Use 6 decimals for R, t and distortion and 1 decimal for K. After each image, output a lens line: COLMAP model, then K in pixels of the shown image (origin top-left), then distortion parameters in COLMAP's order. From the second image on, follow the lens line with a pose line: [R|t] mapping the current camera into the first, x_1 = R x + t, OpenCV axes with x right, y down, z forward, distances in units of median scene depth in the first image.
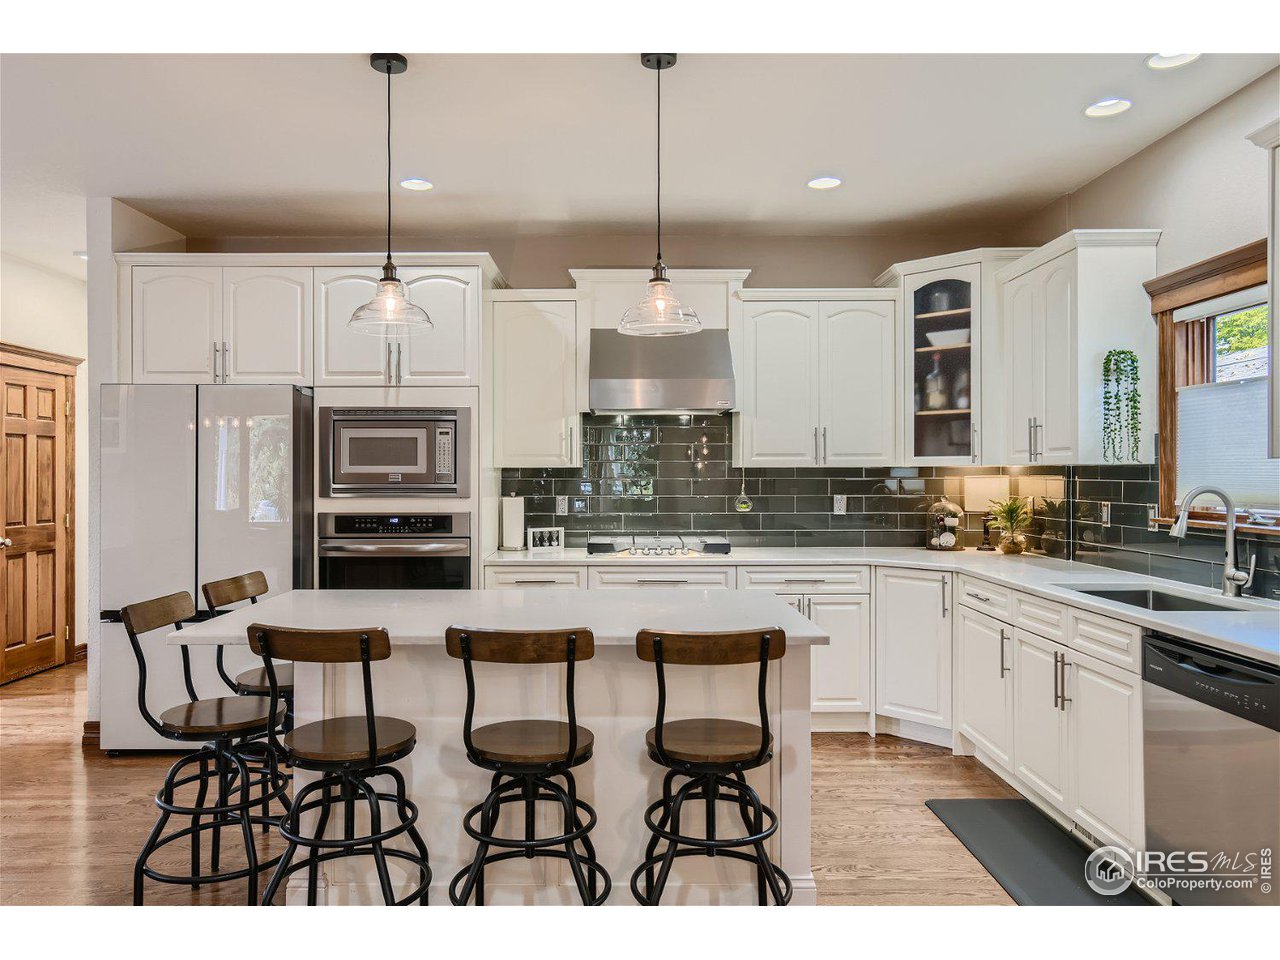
lens RADIAL K [[919.0, 0, 635.9], [0, 919.0, 468.7], [0, 0, 1]] dist [0.022274, -0.000601]
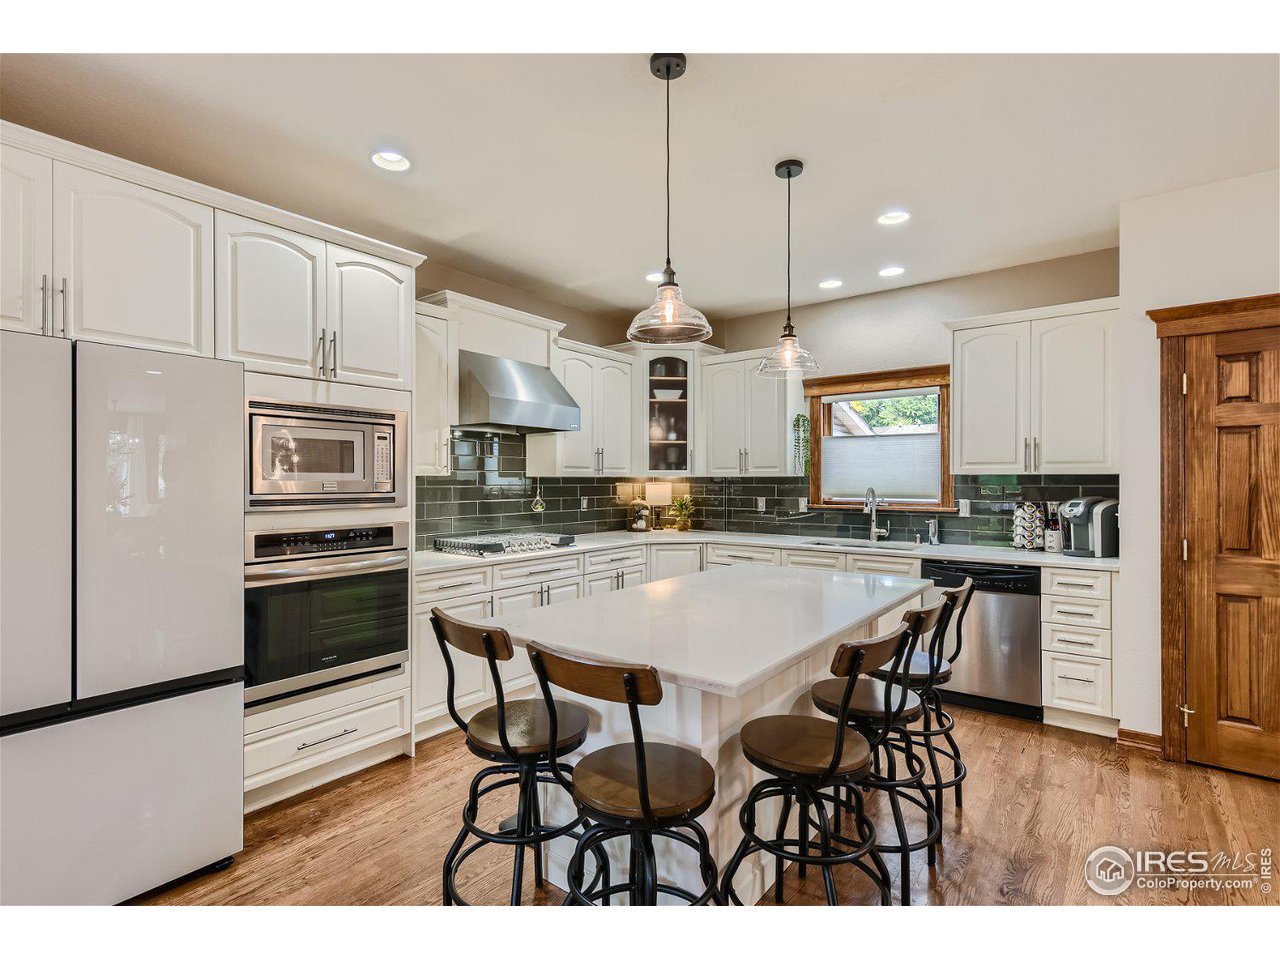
lens RADIAL K [[616.7, 0, 644.9], [0, 616.7, 483.2], [0, 0, 1]] dist [0.002848, -0.000143]
pose [[0.613072, -0.002460, 0.790023, -0.526821], [-0.003630, 0.999976, 0.005930, 0.002052], [-0.790019, -0.006504, 0.613048, 0.403753]]
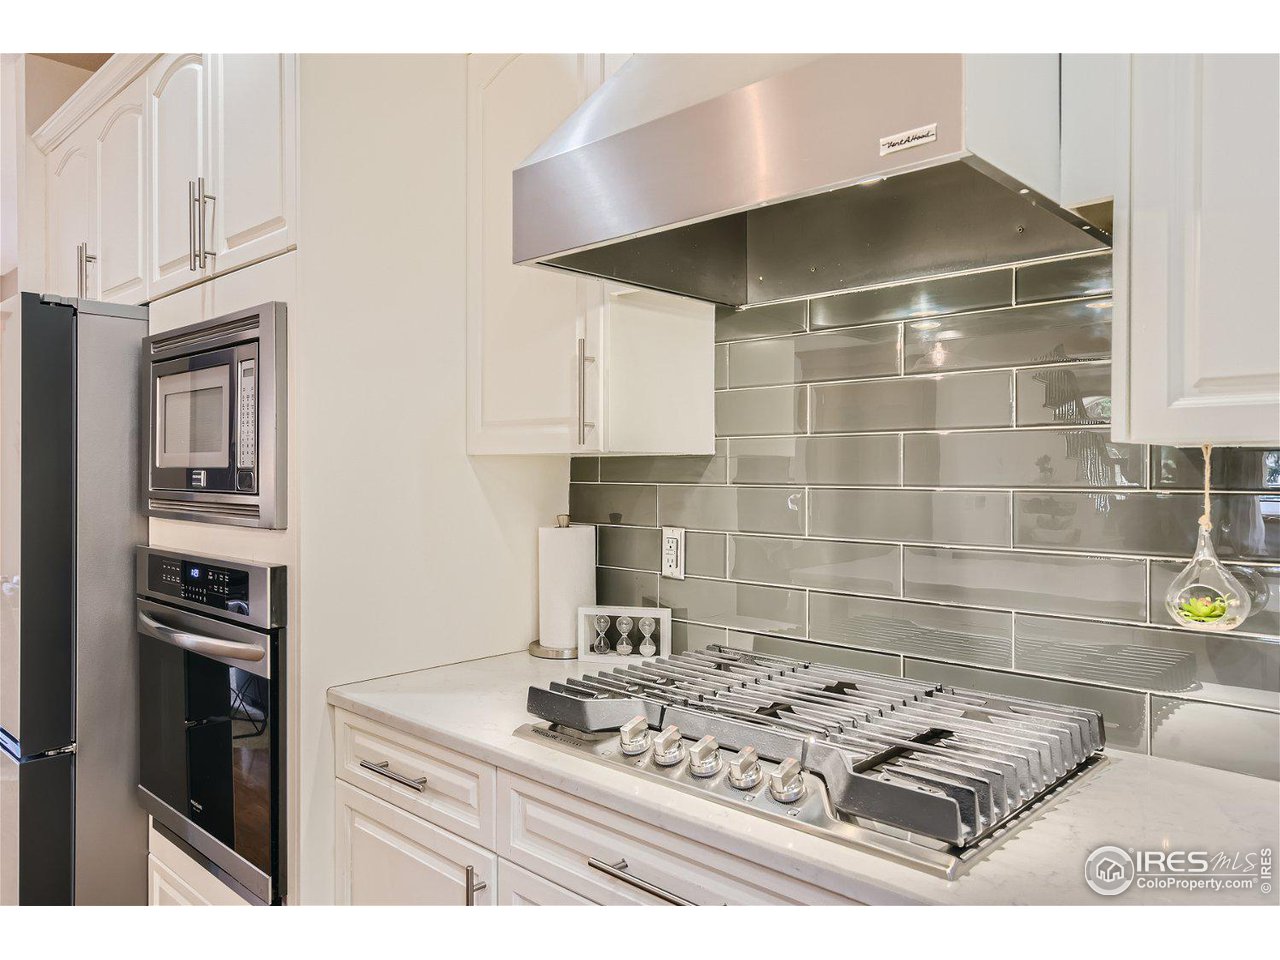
lens RADIAL K [[919.0, 0, 639.1], [0, 919.0, 480.7], [0, 0, 1]] dist [0.022274, -0.000601]
pose [[0.714203, 0.008843, -0.699883, 0.205044], [0.003557, 0.999861, 0.016262, 0.003887], [0.699930, -0.014104, 0.714072, 0.812714]]
